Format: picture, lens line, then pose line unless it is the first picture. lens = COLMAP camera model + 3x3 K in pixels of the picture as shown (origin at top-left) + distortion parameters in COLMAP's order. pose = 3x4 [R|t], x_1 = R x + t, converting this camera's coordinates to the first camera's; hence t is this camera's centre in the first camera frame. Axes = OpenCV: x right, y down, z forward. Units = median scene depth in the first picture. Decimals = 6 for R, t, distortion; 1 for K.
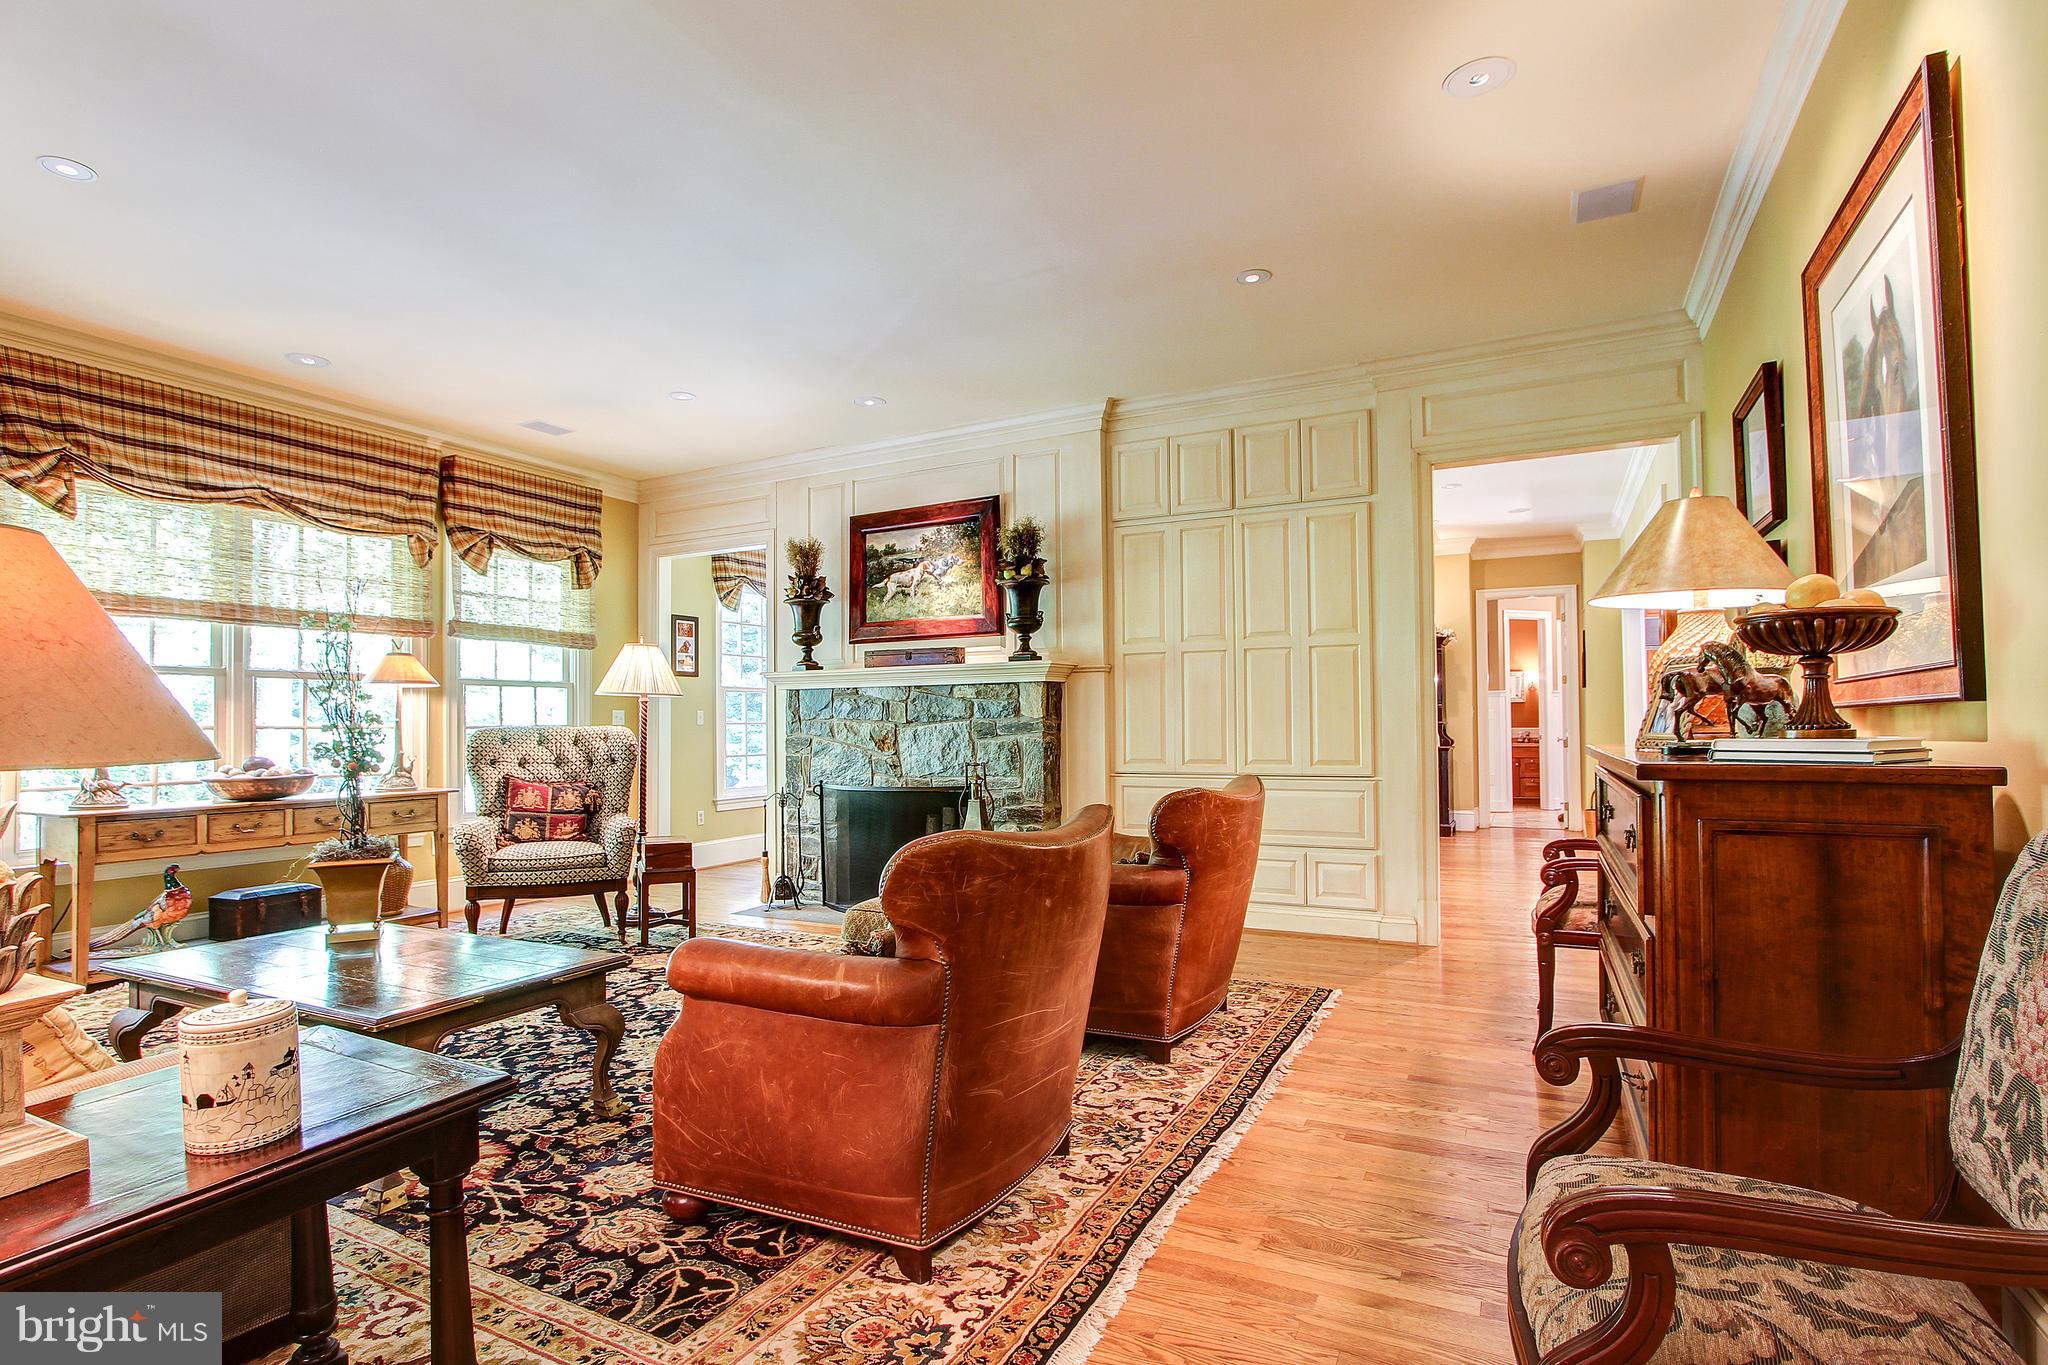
lens RADIAL K [[1029.3, 0, 1015.8], [0, 1029.3, 713.8], [0, 0, 1]] dist [-0.007818, -0.000563]
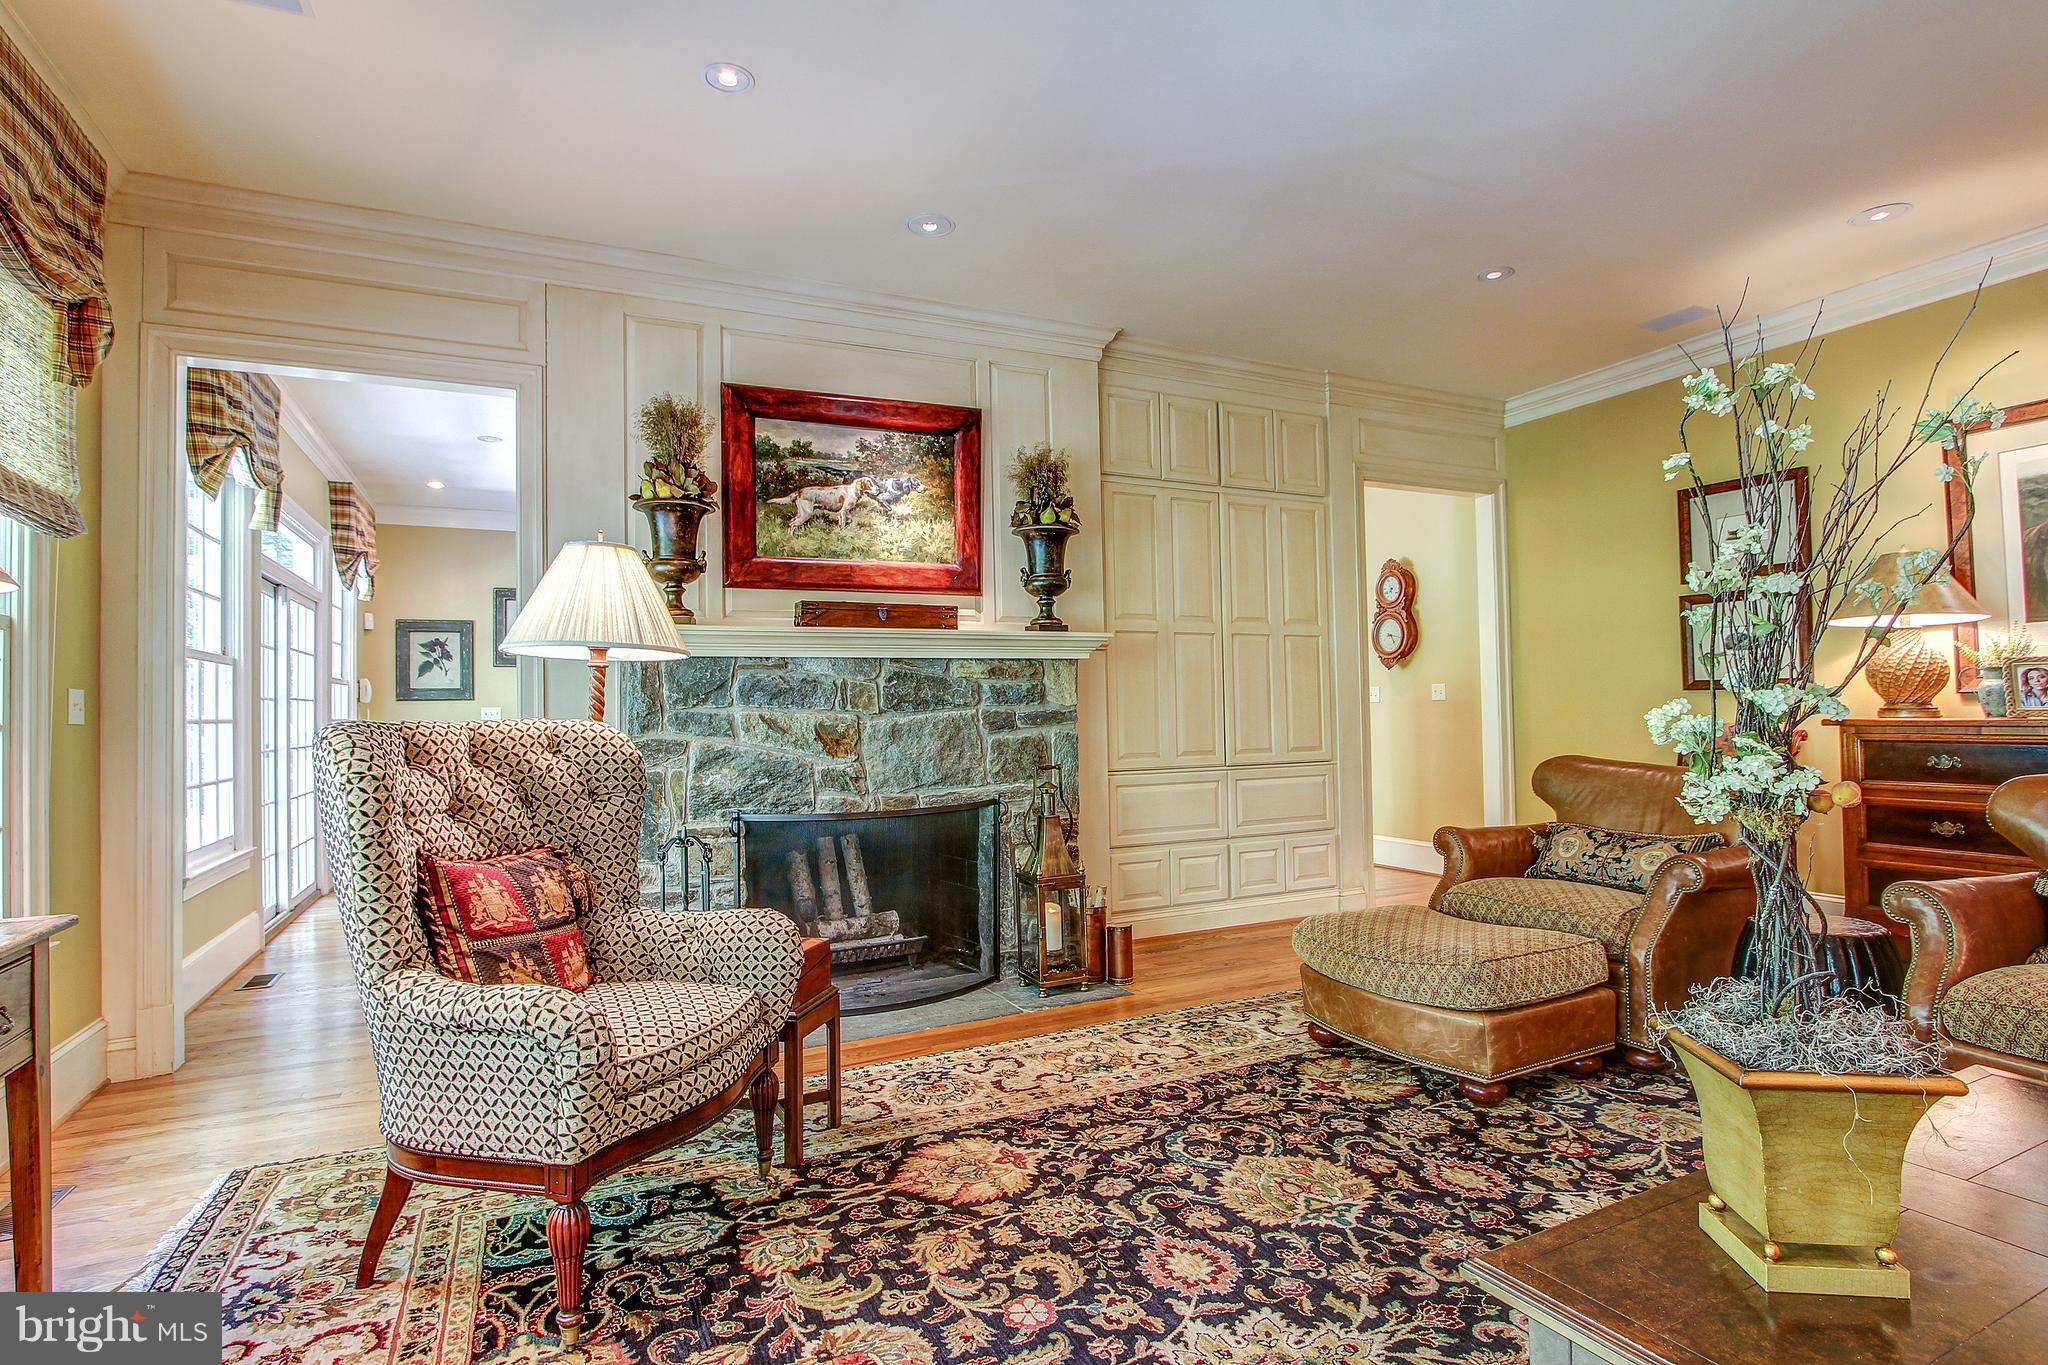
lens RADIAL K [[1029.3, 0, 1033.6], [0, 1029.3, 681.5], [0, 0, 1]] dist [-0.007818, -0.000563]
pose [[0.602337, 0.021587, 0.797950, -0.600364], [0.001501, 0.999602, -0.028176, 0.007514], [-0.798240, 0.018169, 0.602065, 0.531218]]
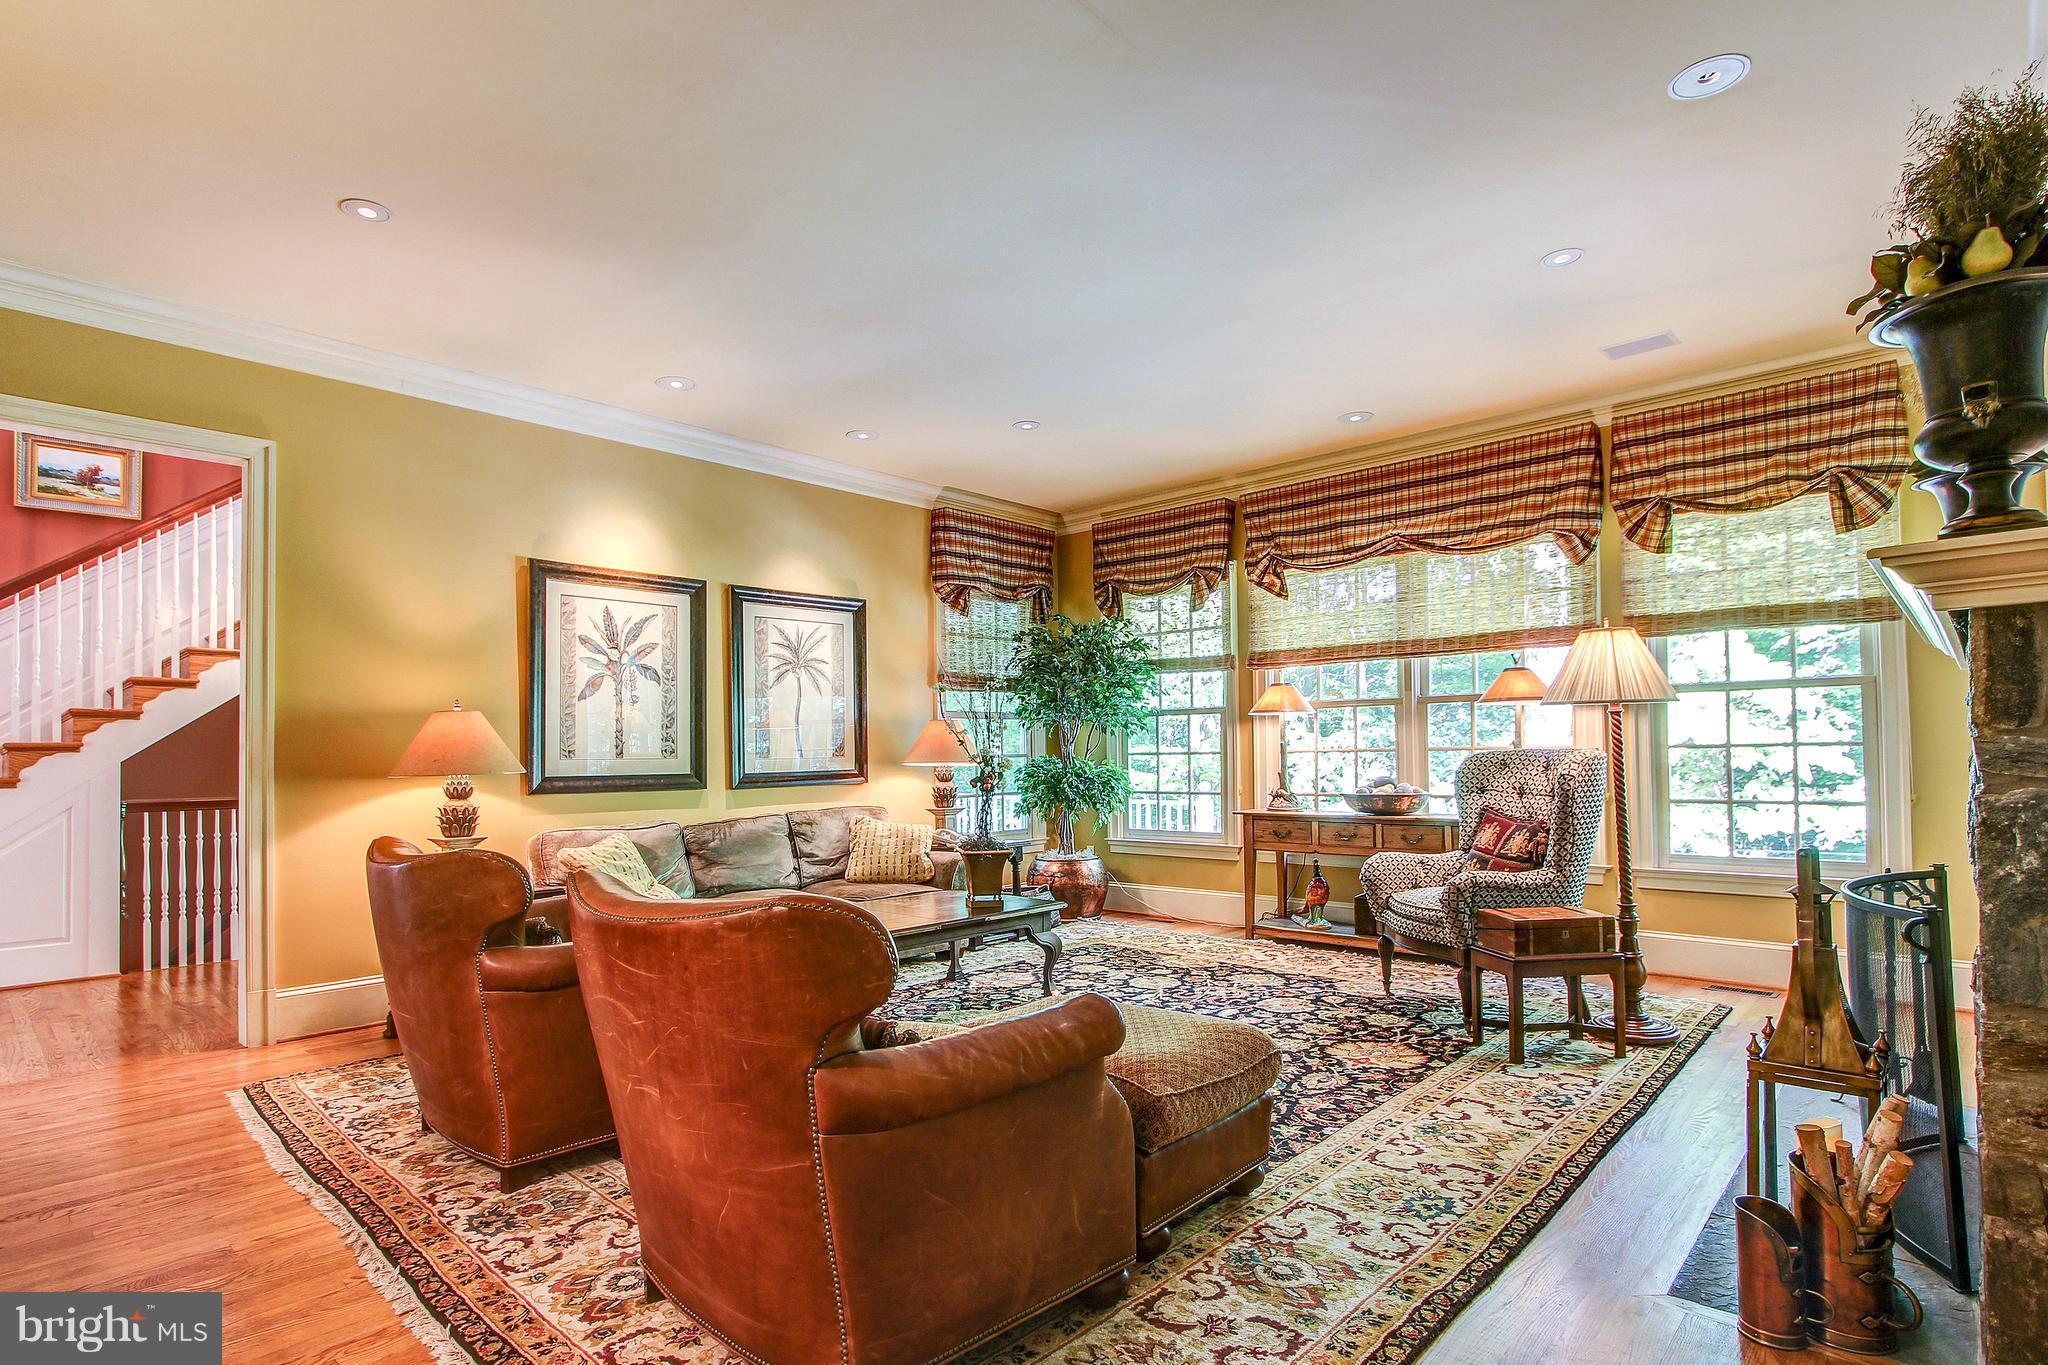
lens RADIAL K [[1029.3, 0, 1019.6], [0, 1029.3, 729.5], [0, 0, 1]] dist [-0.007818, -0.000563]
pose [[-0.283950, -0.013565, -0.958743, 0.384182], [0.023430, 0.999503, -0.021081, 0.004511], [0.958553, -0.028450, -0.283491, 0.782525]]
